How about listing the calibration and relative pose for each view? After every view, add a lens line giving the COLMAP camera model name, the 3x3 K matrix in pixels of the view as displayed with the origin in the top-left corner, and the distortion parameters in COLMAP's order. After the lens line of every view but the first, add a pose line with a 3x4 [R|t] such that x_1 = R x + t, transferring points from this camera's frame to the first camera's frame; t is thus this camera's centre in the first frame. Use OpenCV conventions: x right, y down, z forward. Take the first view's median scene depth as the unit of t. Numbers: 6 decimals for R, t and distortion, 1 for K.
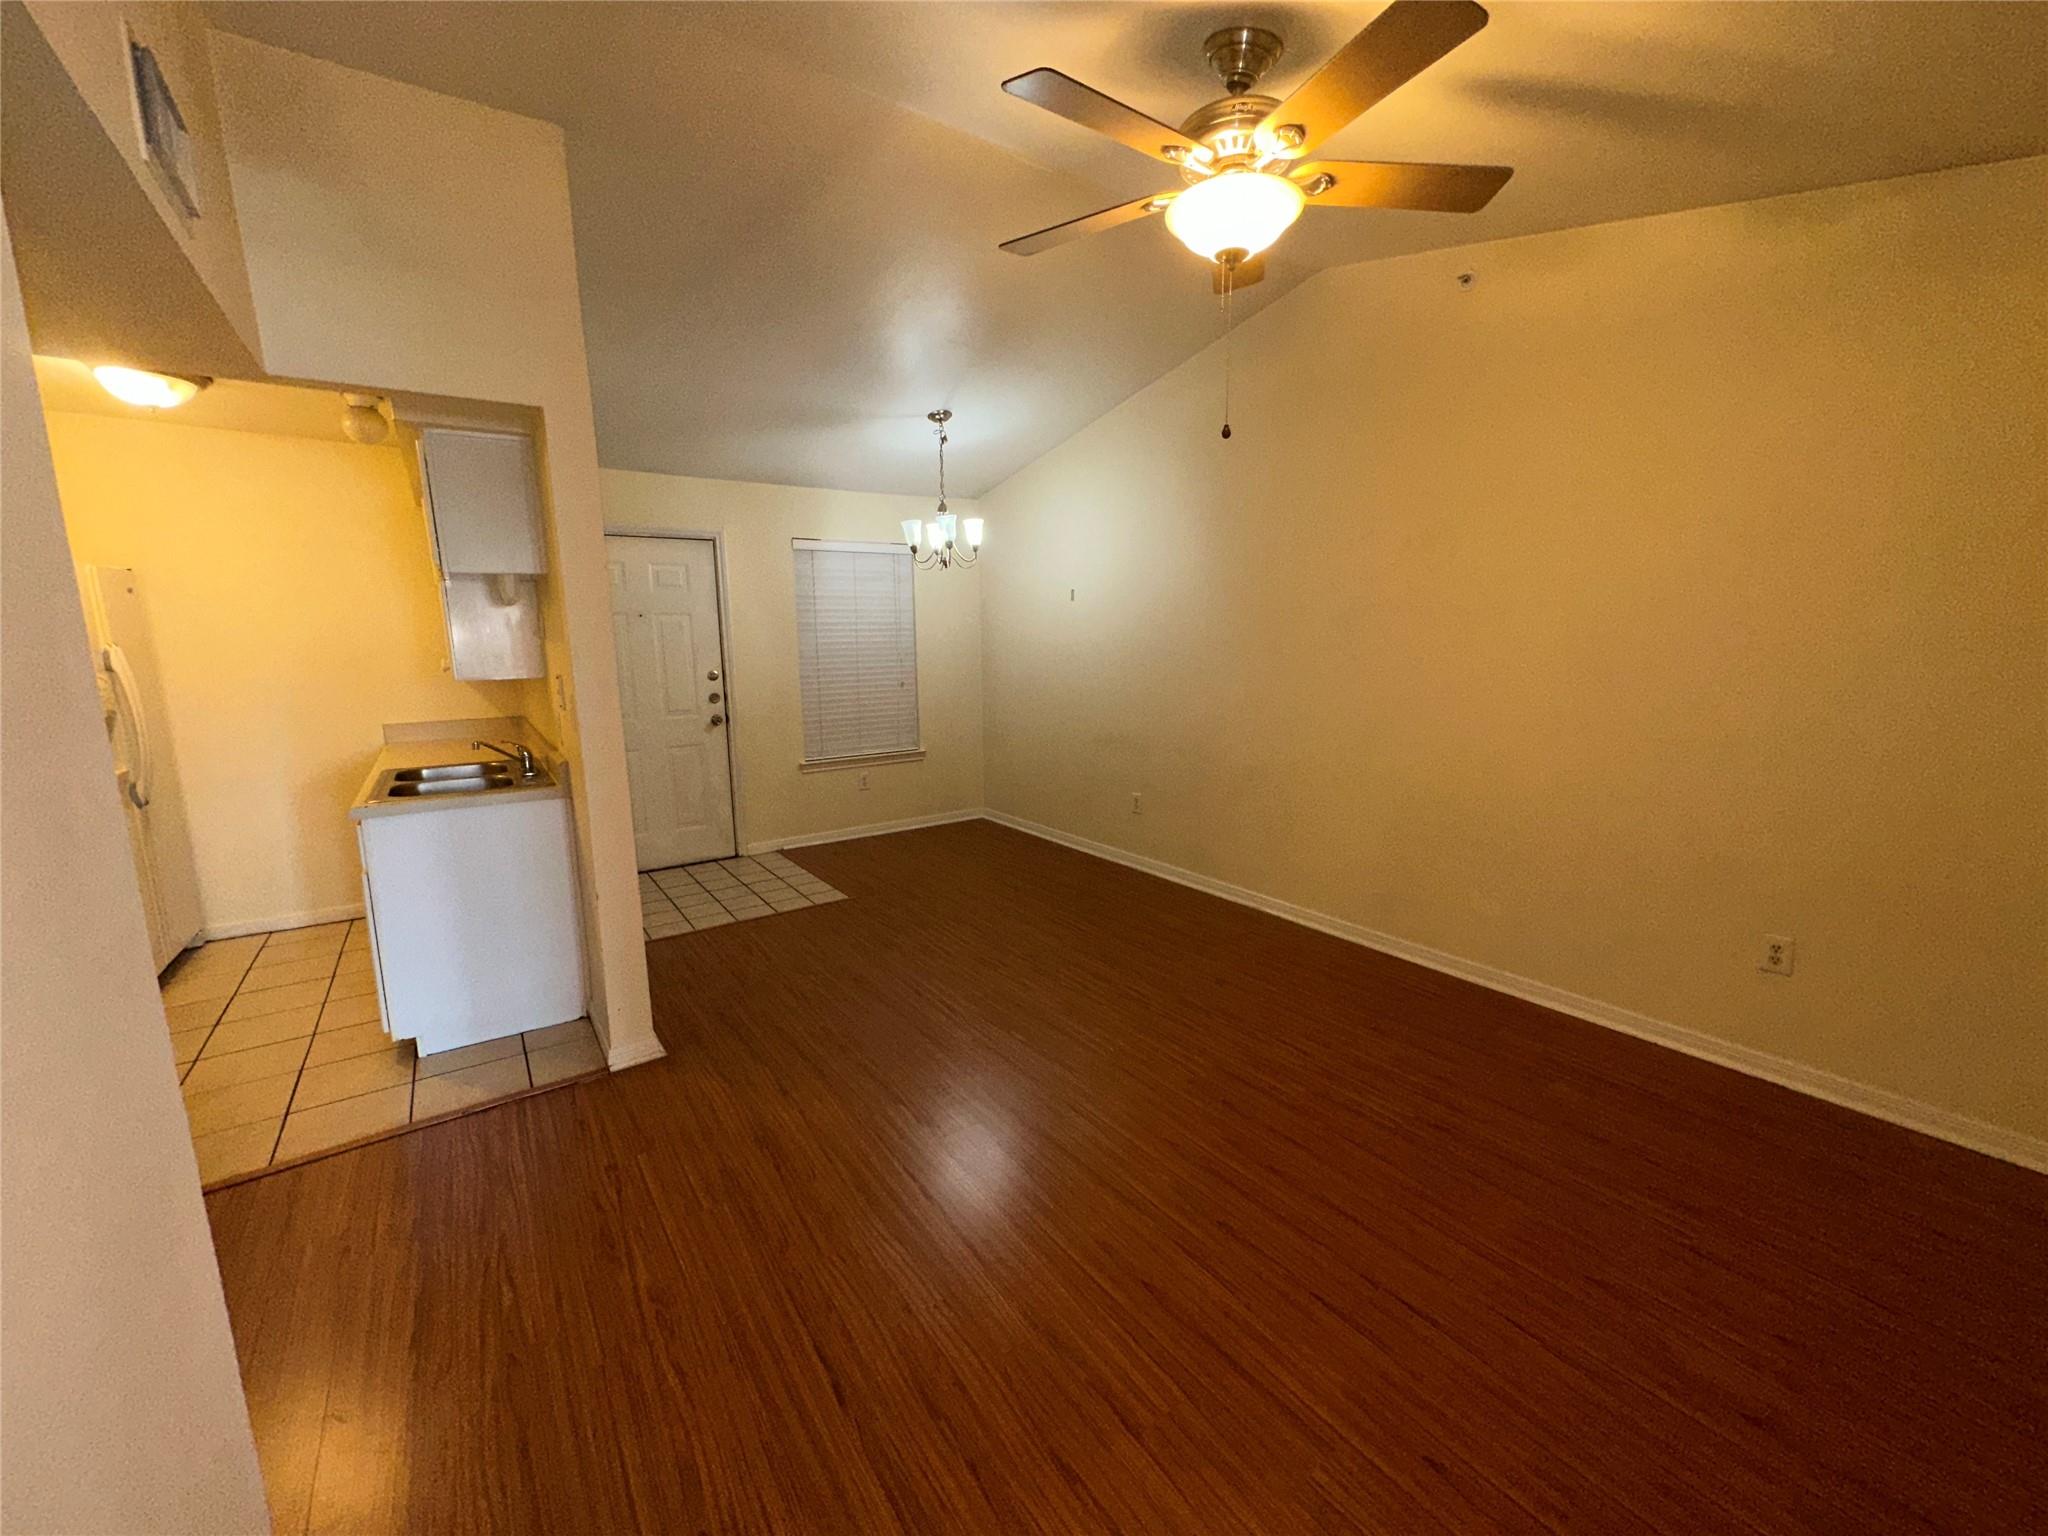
lens RADIAL K [[816.4, 0, 1024.0], [0, 816.4, 768.0], [0, 0, 1]] dist [0.001076, 0.000069]
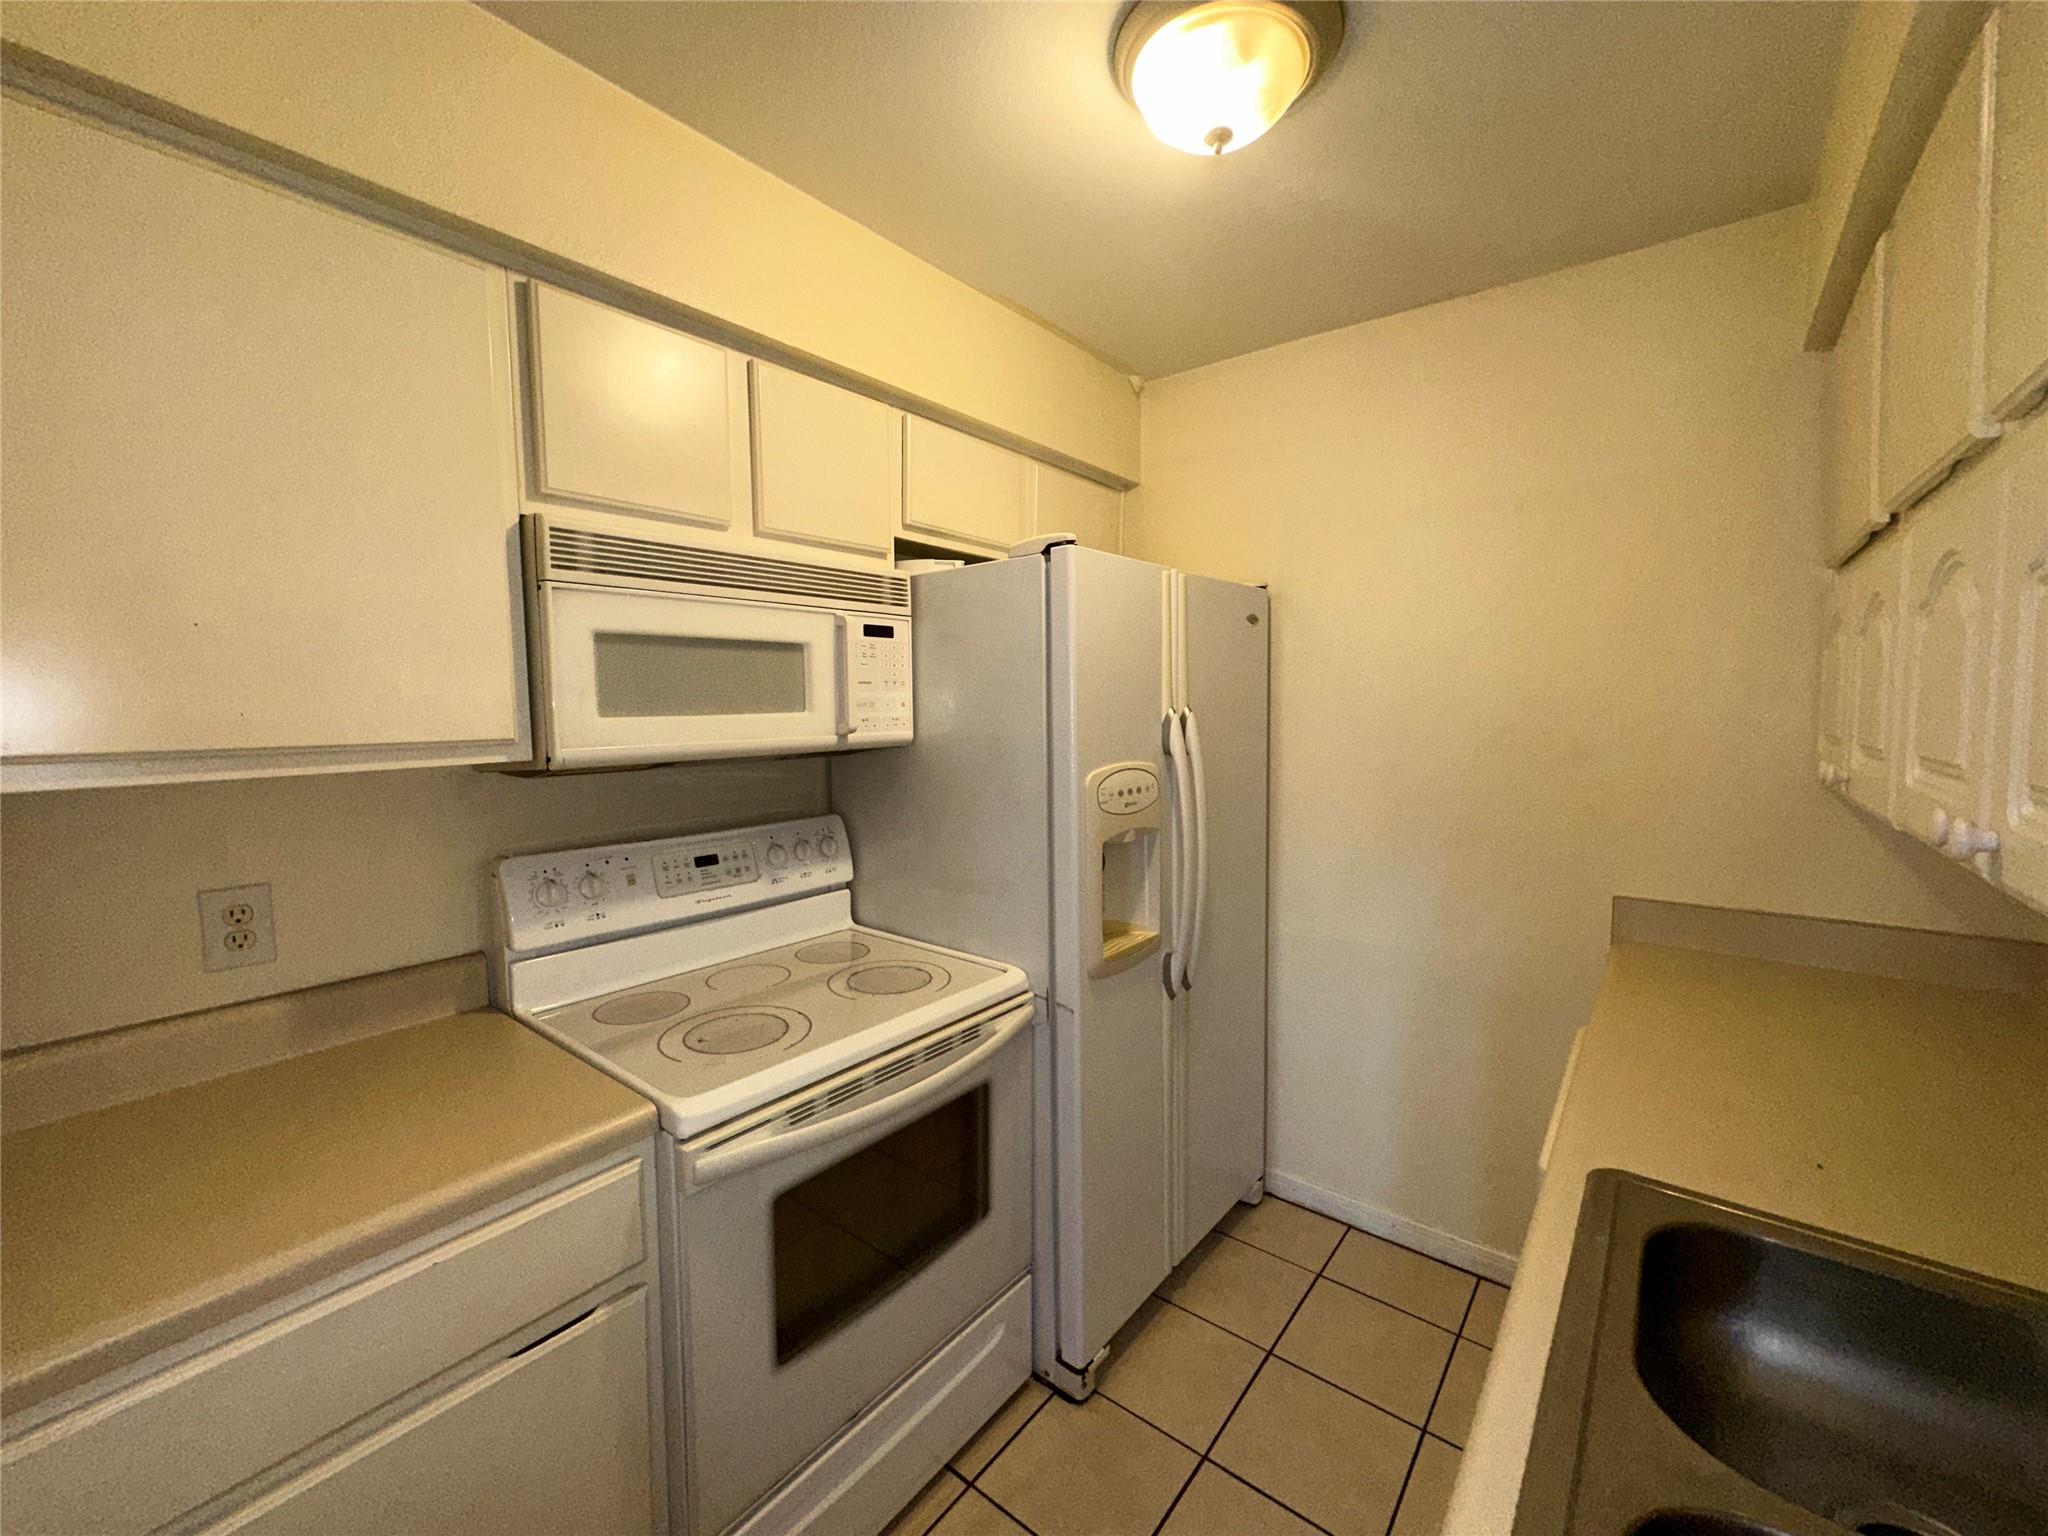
lens RADIAL K [[816.4, 0, 1024.0], [0, 816.4, 768.0], [0, 0, 1]] dist [0.001076, 0.000069]
pose [[0.279480, 0.082043, -0.956640, -0.438536], [-0.149029, 0.987974, 0.041192, -0.085544], [0.948515, 0.131055, 0.288346, 0.539315]]
